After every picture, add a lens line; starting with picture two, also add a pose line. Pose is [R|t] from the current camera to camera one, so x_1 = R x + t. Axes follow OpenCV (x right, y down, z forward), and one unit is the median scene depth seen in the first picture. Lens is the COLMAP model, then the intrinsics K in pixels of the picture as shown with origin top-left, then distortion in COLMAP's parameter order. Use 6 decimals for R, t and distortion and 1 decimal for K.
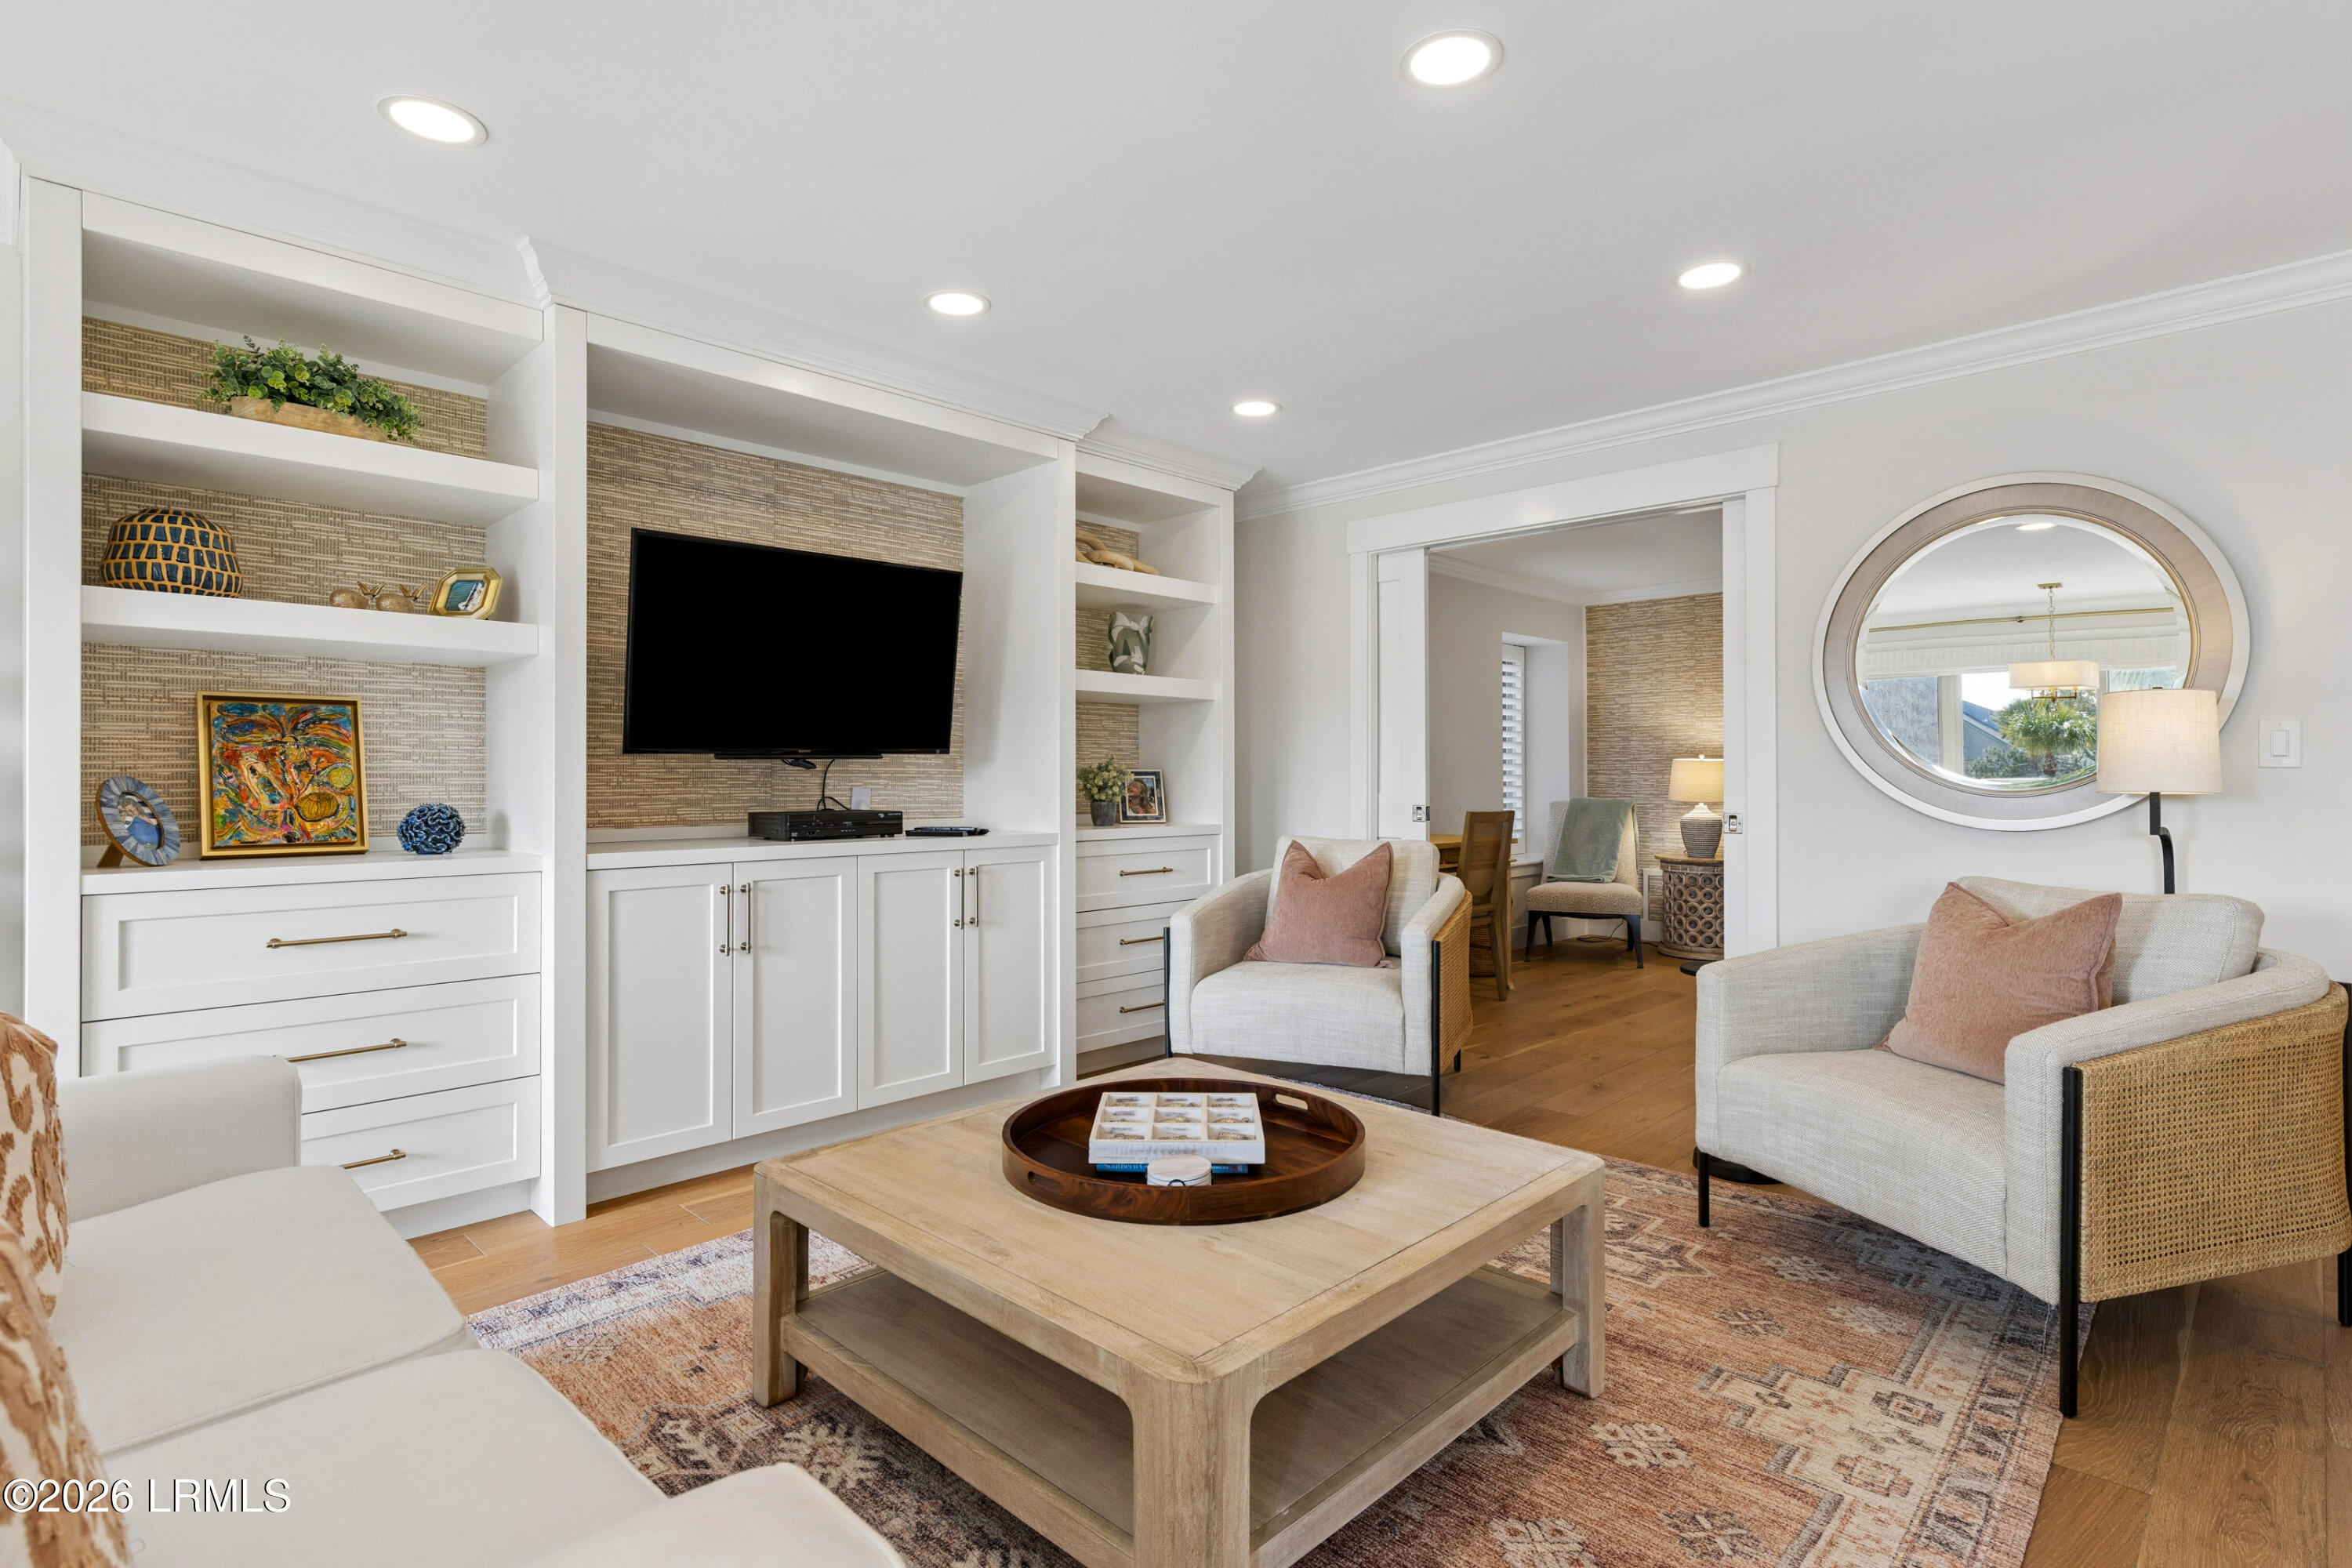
lens RADIAL K [[1158.6, 0, 1180.7], [0, 1158.6, 767.0], [0, 0, 1]] dist [0.001103, 0.000419]
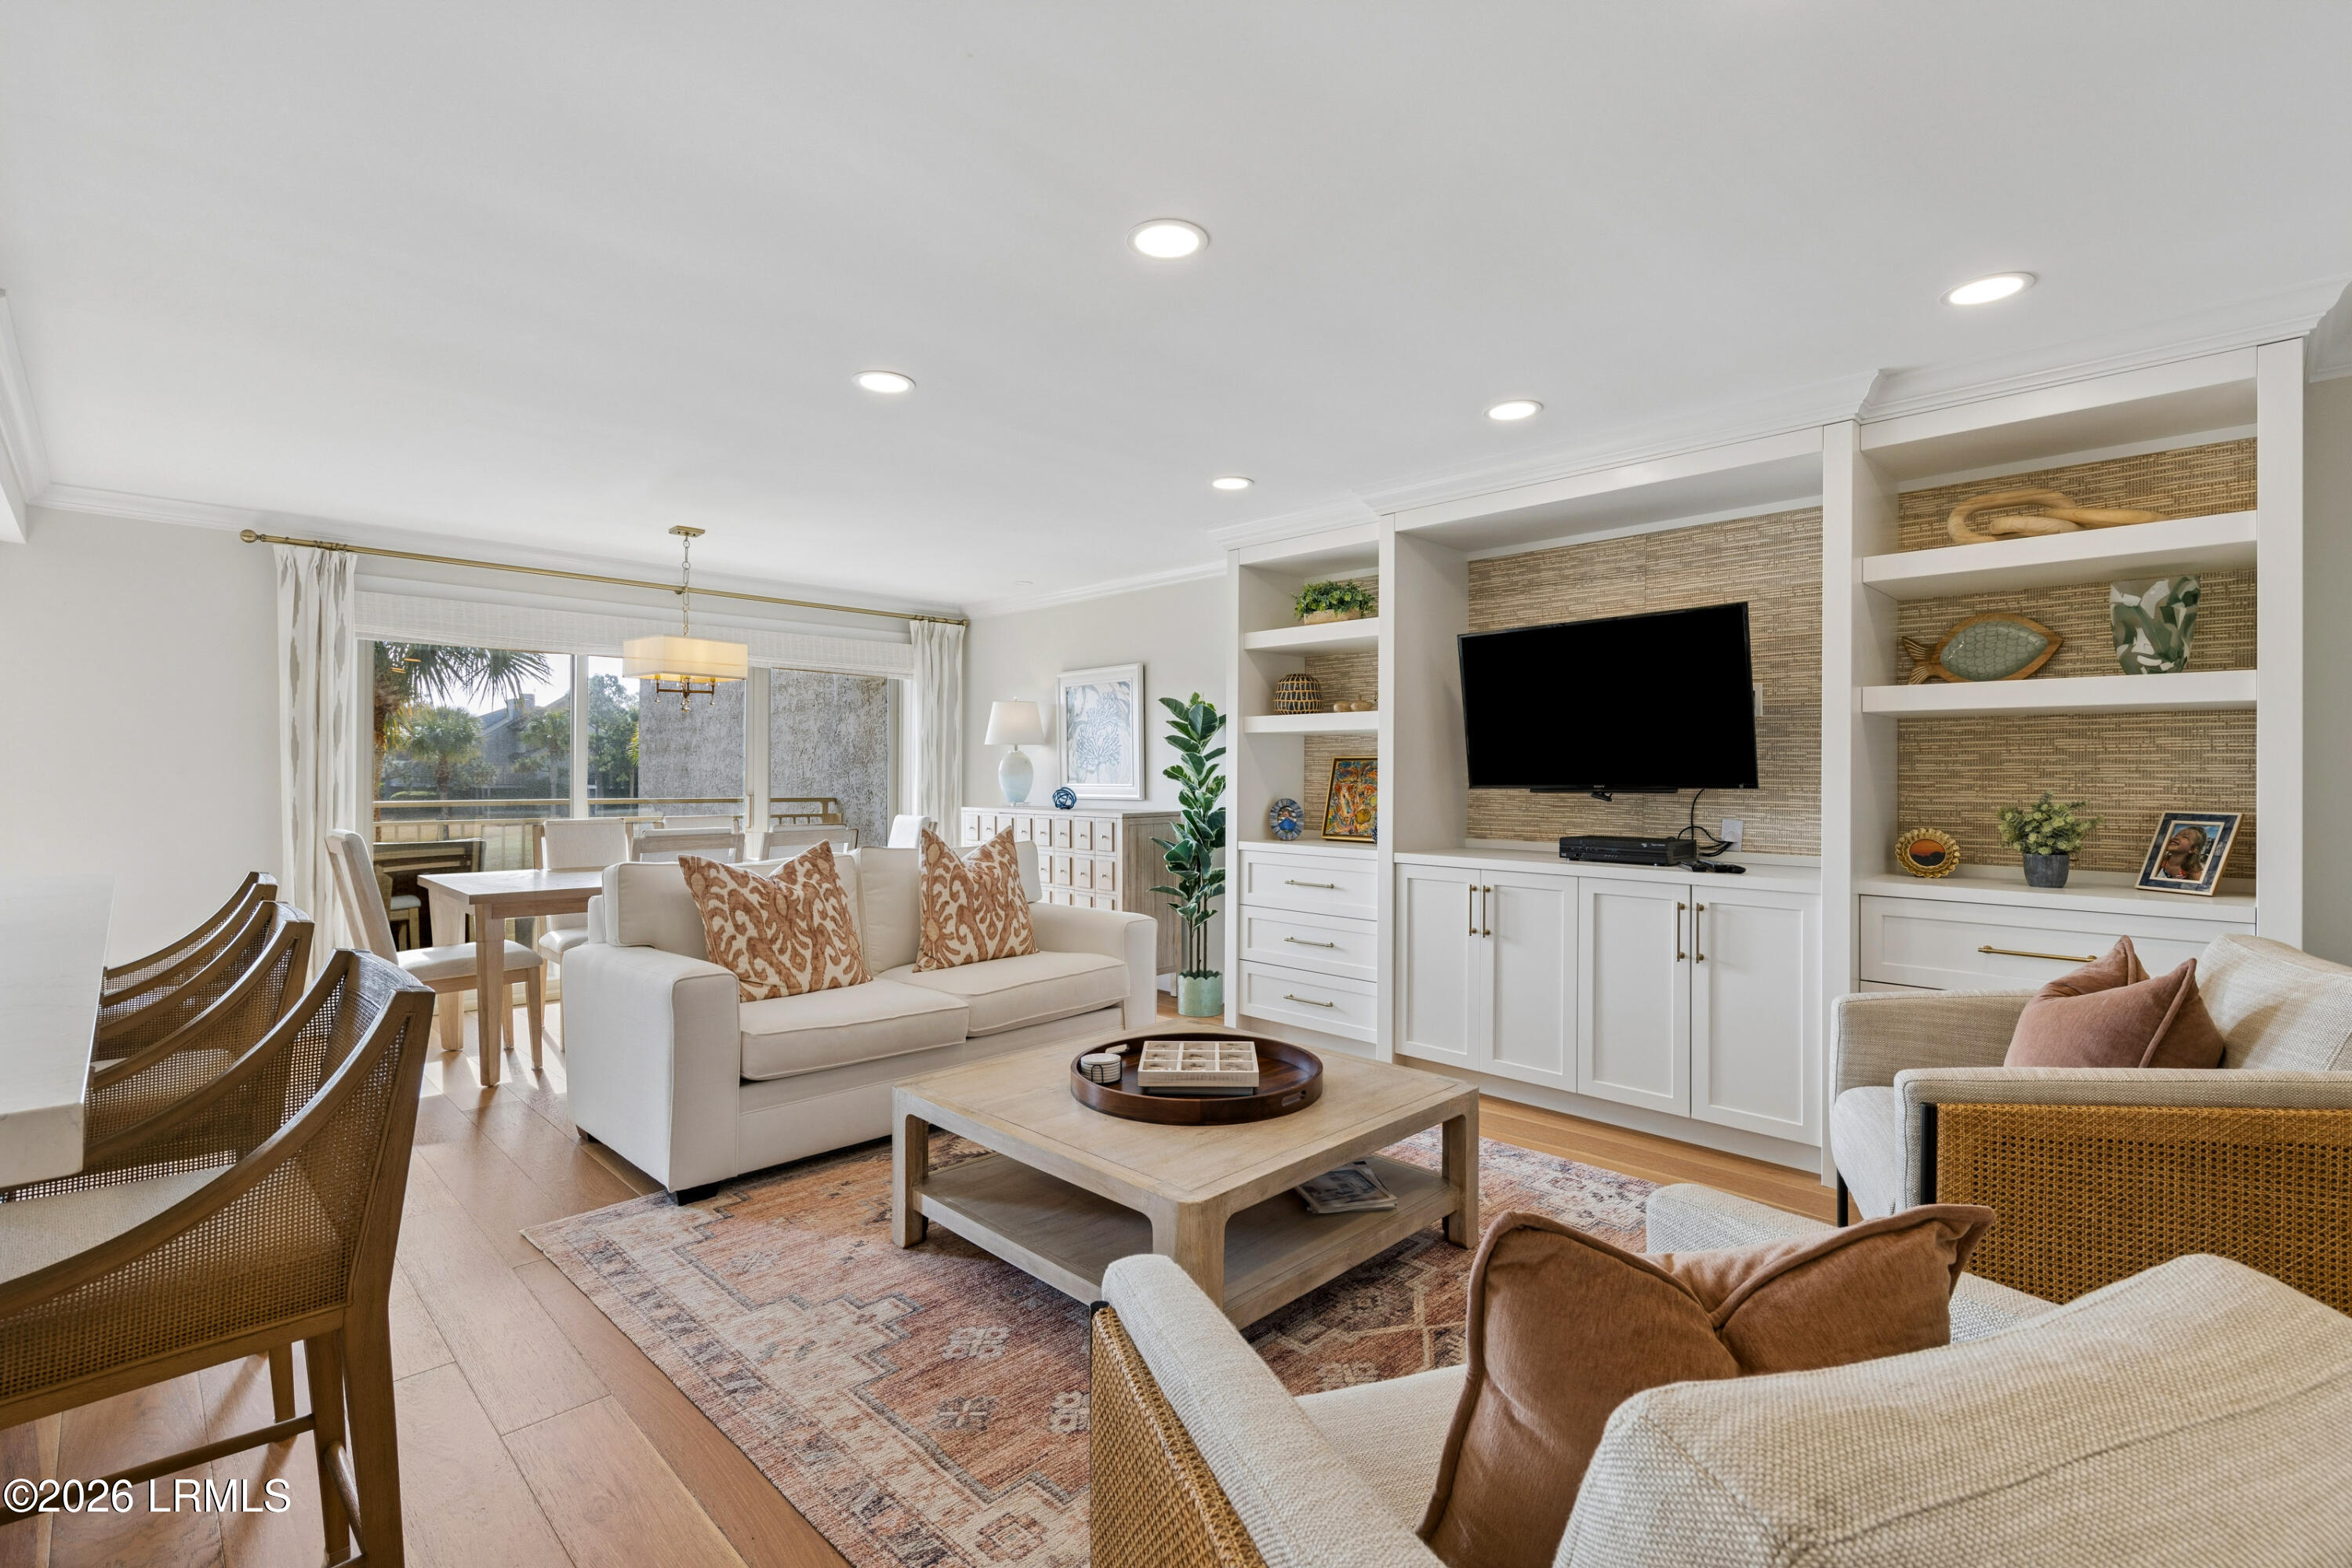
lens RADIAL K [[1064.0, 0, 1188.5], [0, 1064.0, 769.4], [0, 0, 1]] dist [0.003927, 0.000431]
pose [[-0.007786, -0.004745, -0.999958, 0.681626], [0.002471, 0.999986, -0.004764, -0.023650], [0.999967, -0.002508, -0.007774, 0.519125]]
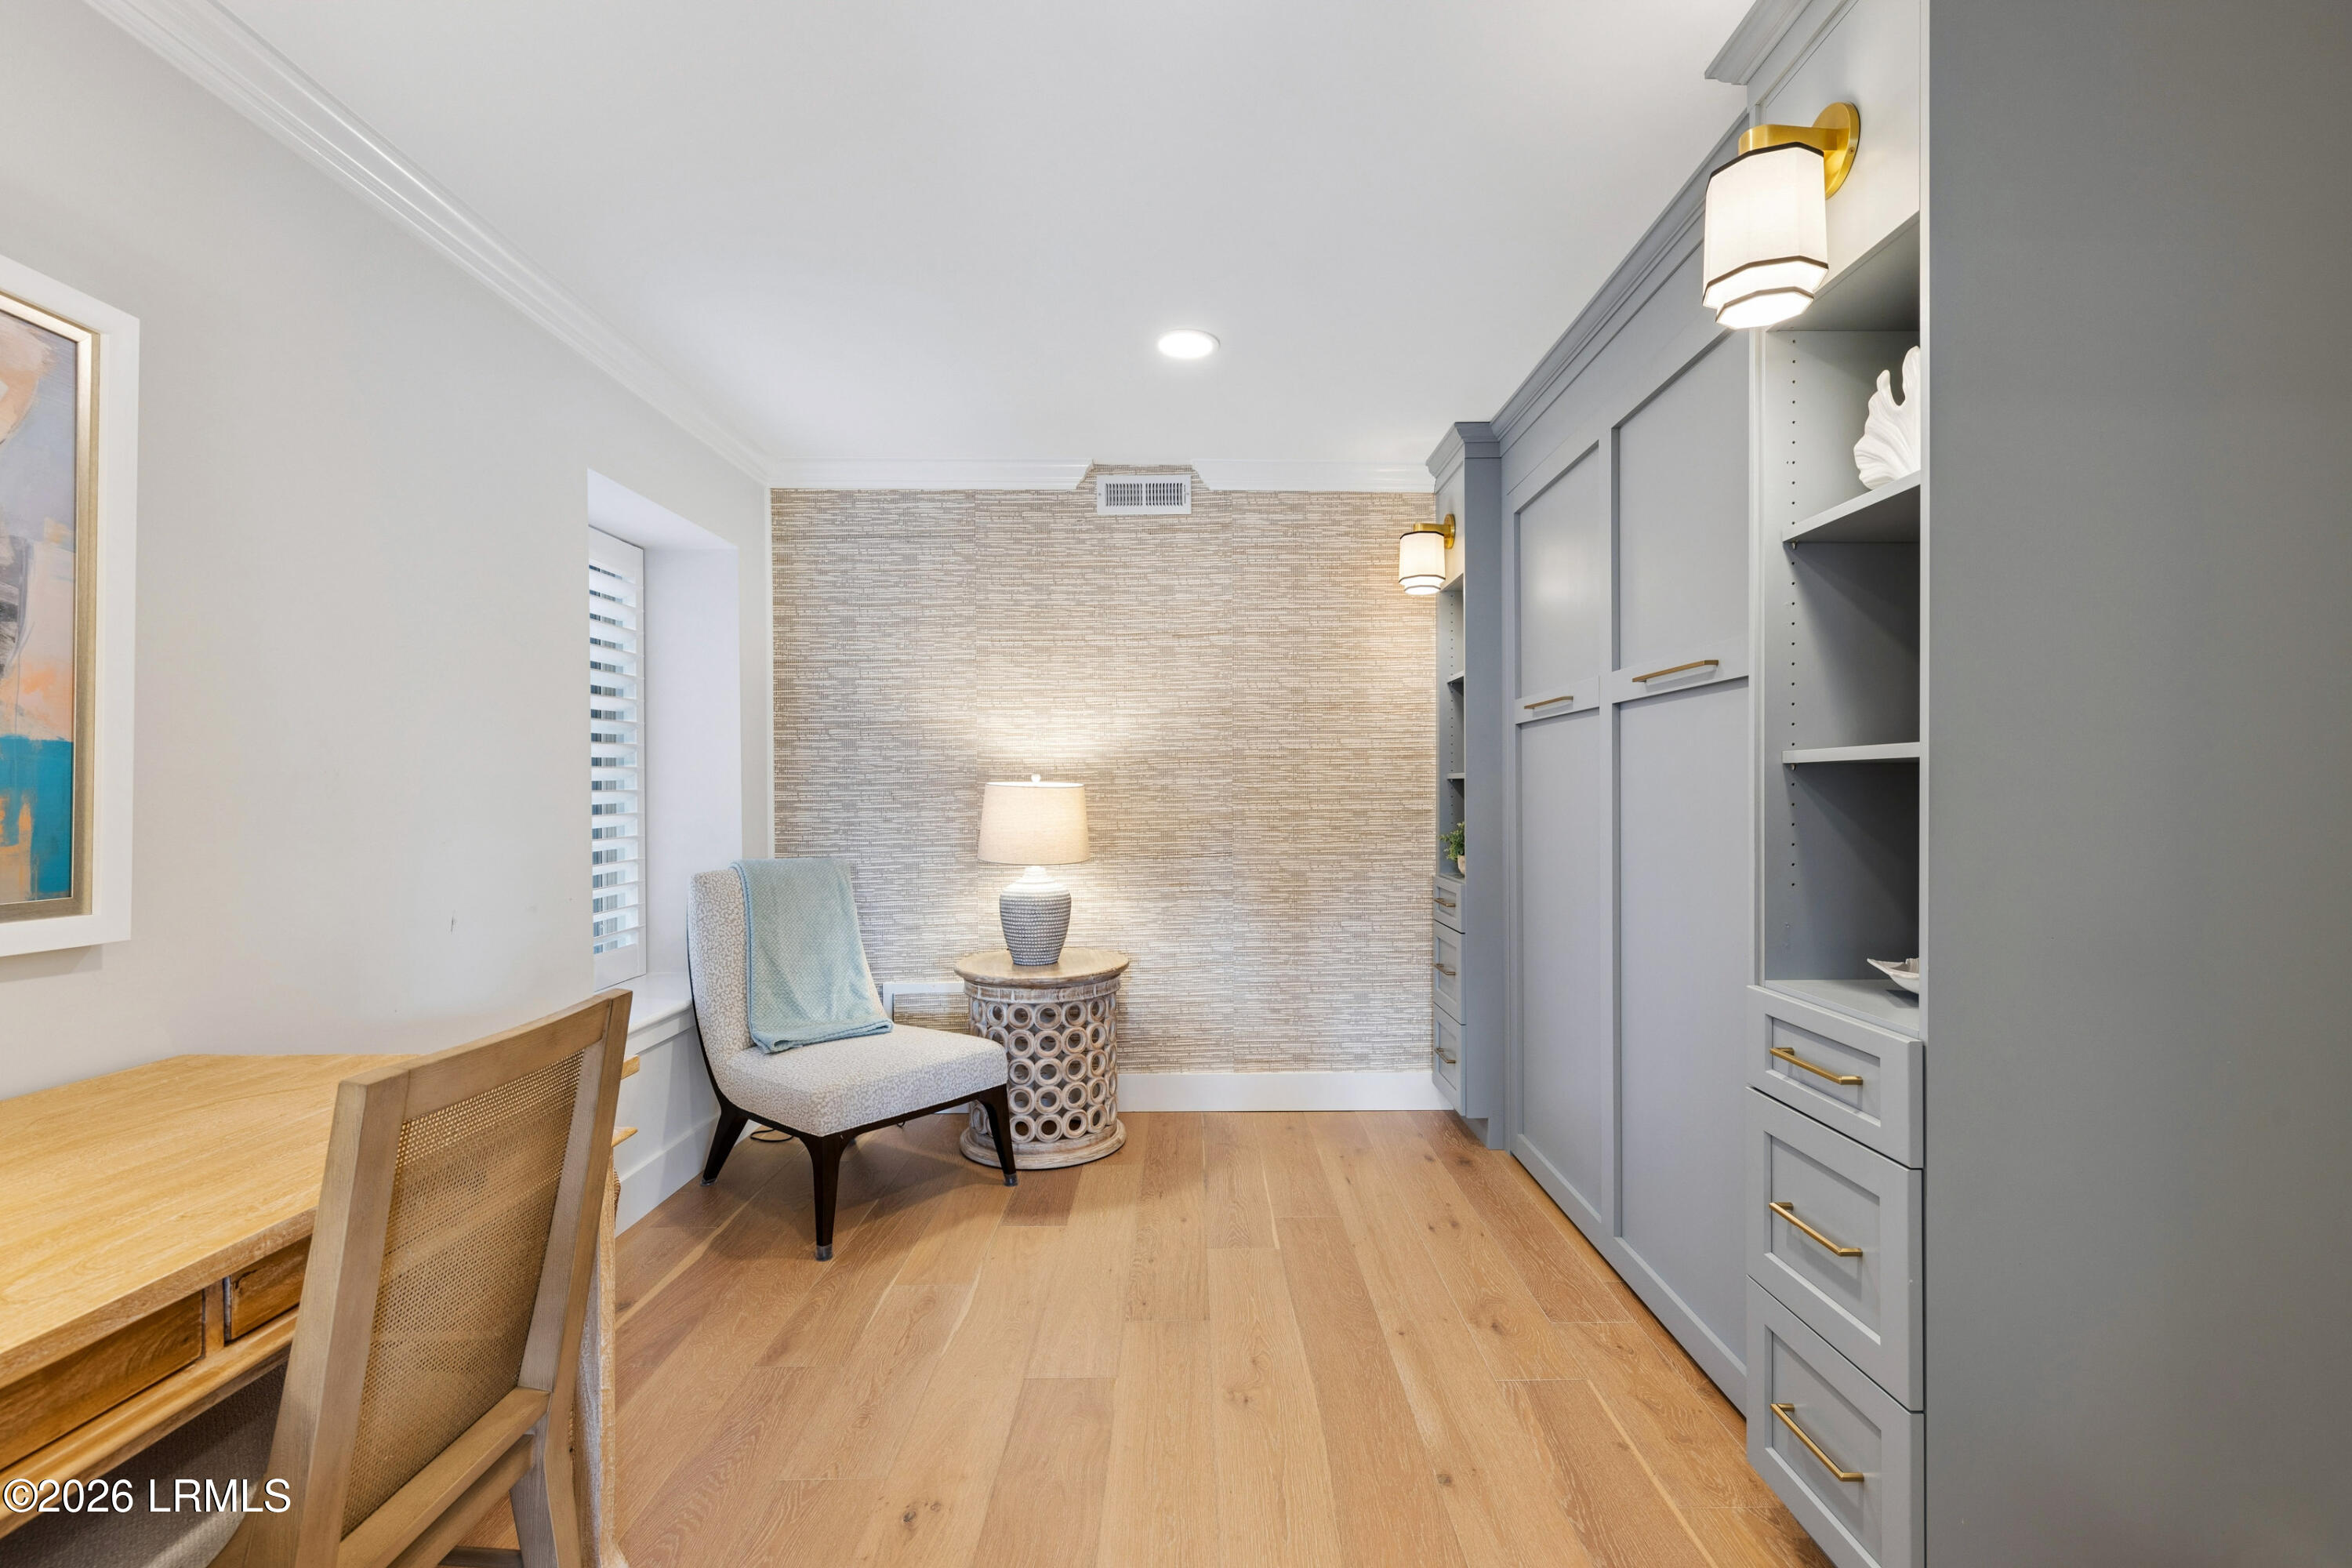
lens RADIAL K [[1042.0, 0, 1206.8], [0, 1042.0, 796.0], [0, 0, 1]] dist [0.003292, -0.000590]
pose [[0.700717, -0.004022, 0.713428, 0.299248], [-0.002161, 0.999968, 0.007760, -0.008294], [-0.713436, -0.006979, 0.700685, 1.046307]]
